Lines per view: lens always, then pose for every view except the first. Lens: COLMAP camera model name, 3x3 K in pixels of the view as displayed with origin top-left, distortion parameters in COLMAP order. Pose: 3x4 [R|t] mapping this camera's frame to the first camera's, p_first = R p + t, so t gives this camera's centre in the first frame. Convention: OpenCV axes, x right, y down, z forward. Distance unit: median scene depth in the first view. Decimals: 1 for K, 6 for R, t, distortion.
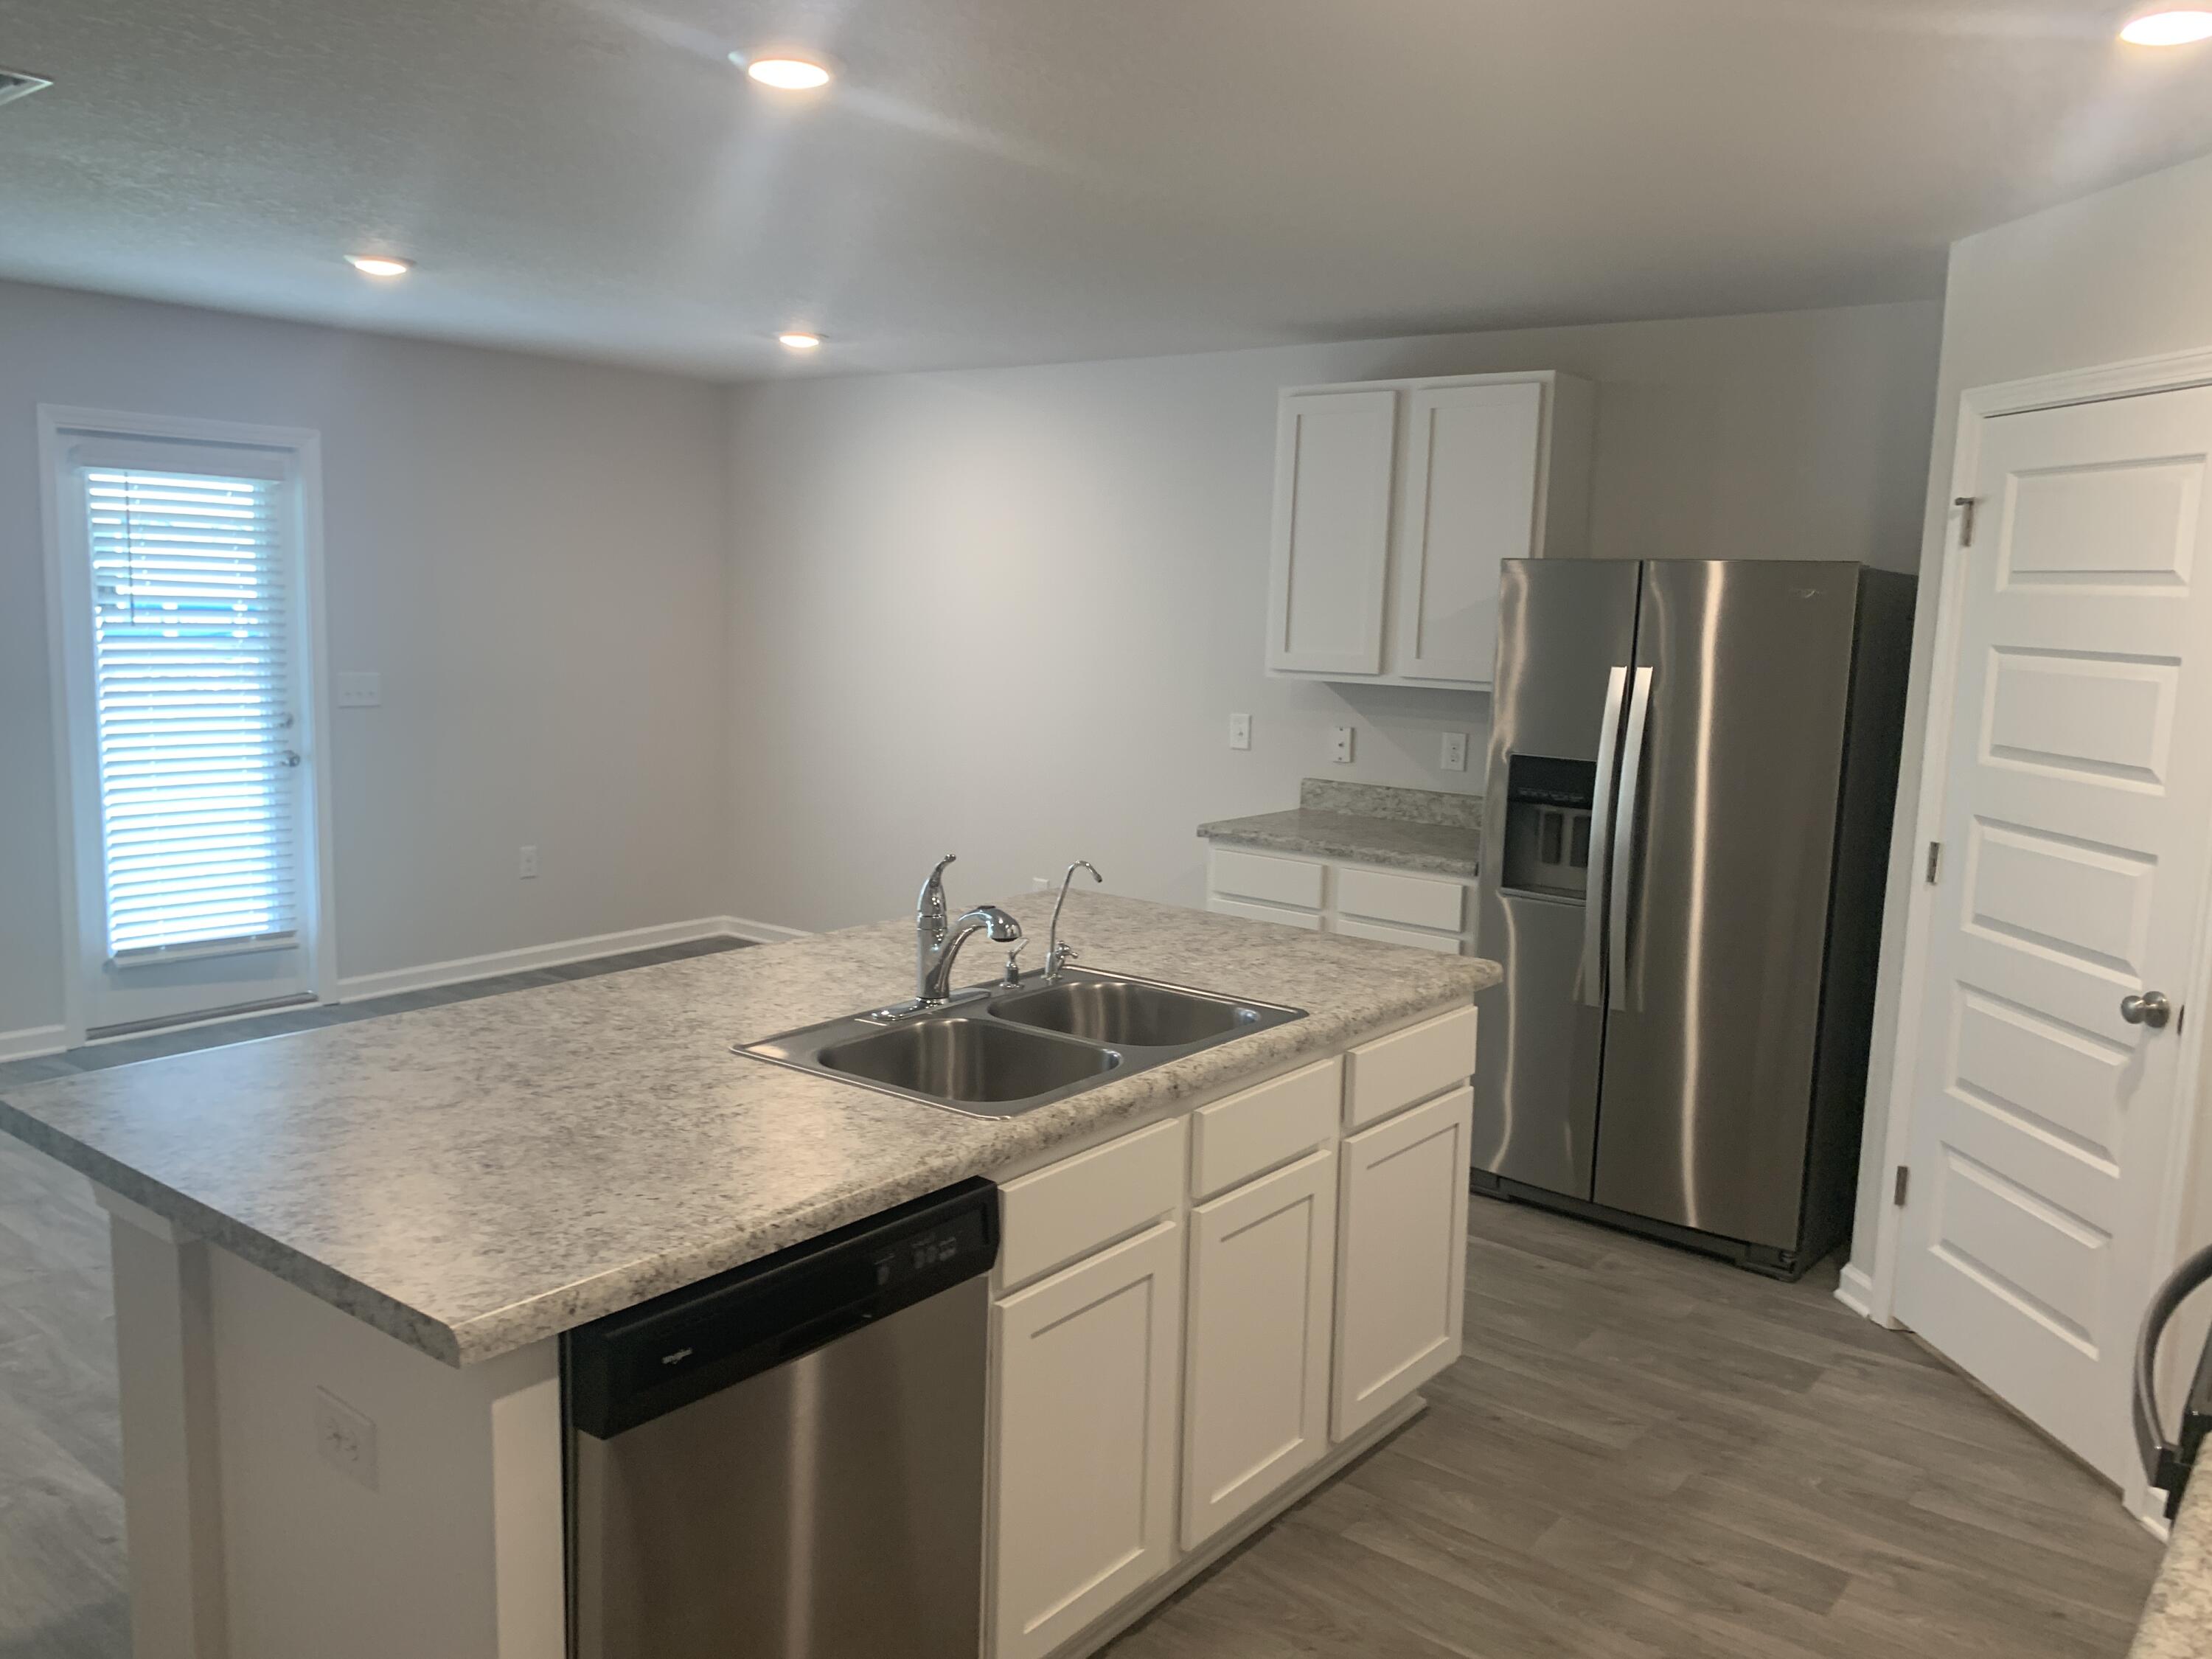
lens RADIAL K [[1711.2, 0, 1011.7], [0, 1711.2, 780.1], [0, 0, 1]] dist [0.026831, -0.030887]
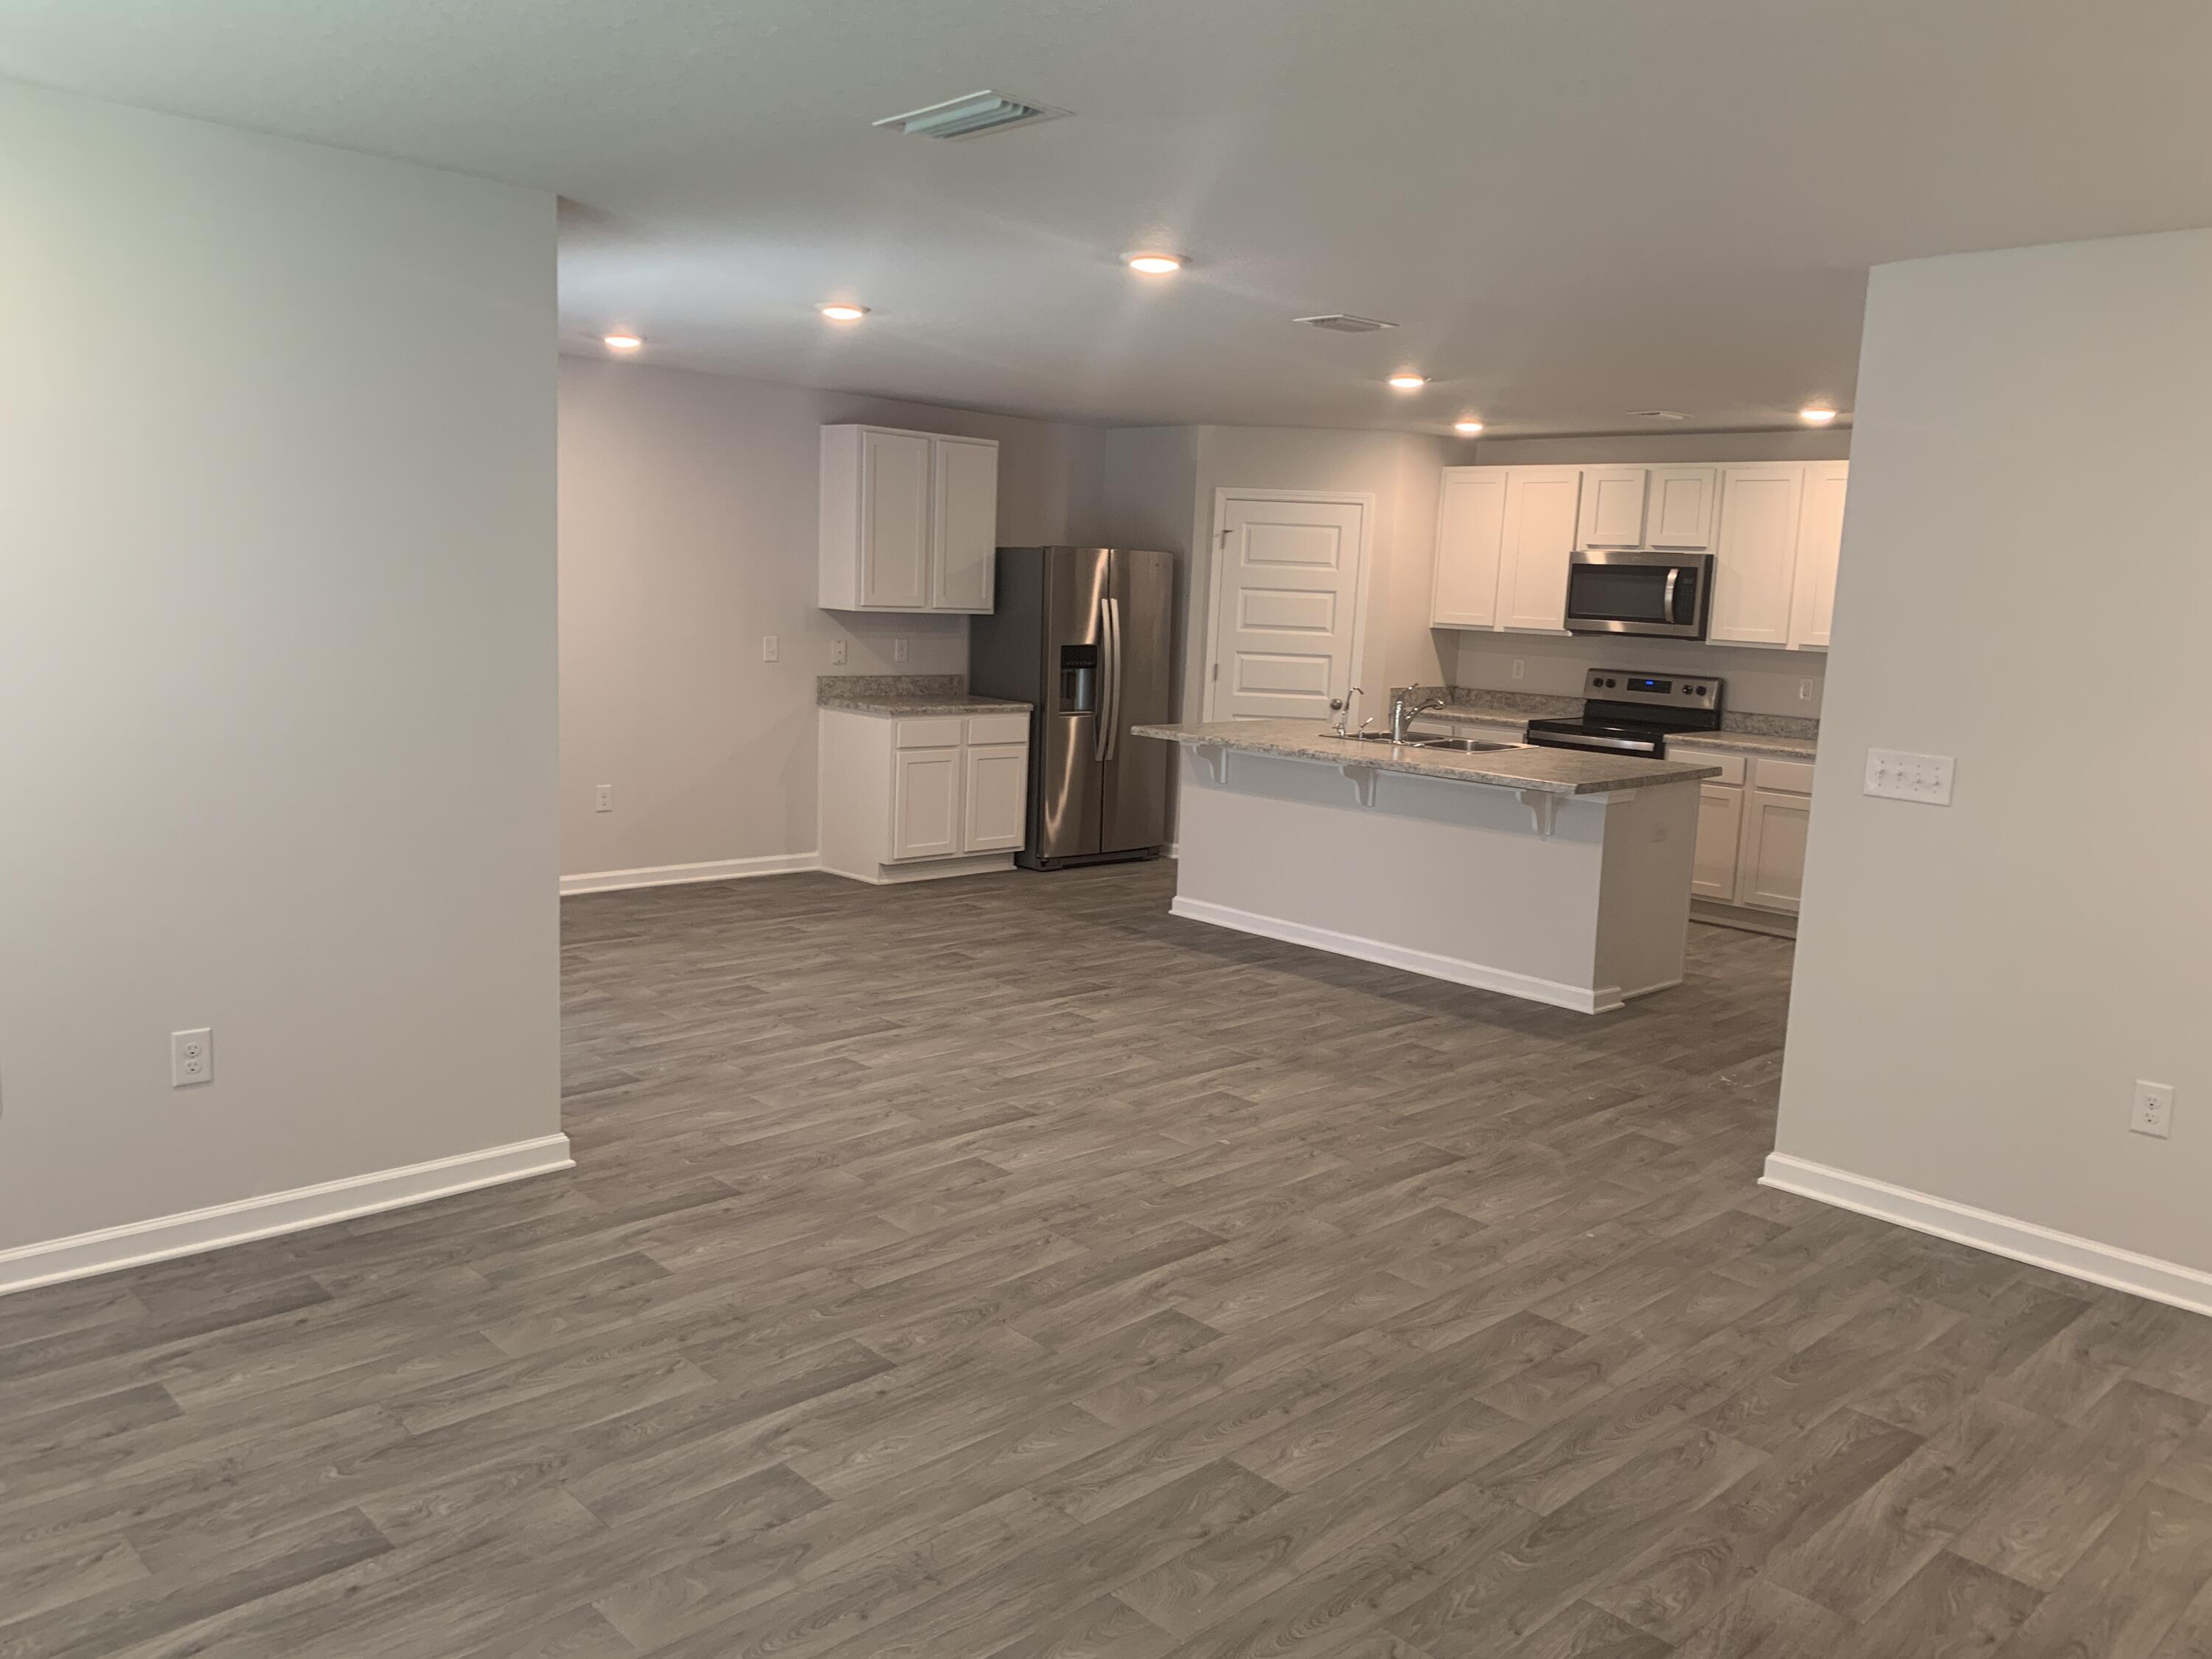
lens RADIAL K [[1711.2, 0, 1098.9], [0, 1711.2, 843.4], [0, 0, 1]] dist [0.026831, -0.030887]
pose [[0.122403, -0.184224, 0.975233, -1.362020], [0.074868, 0.981536, 0.176018, -0.109504], [-0.989653, 0.051469, 0.133935, 0.565917]]
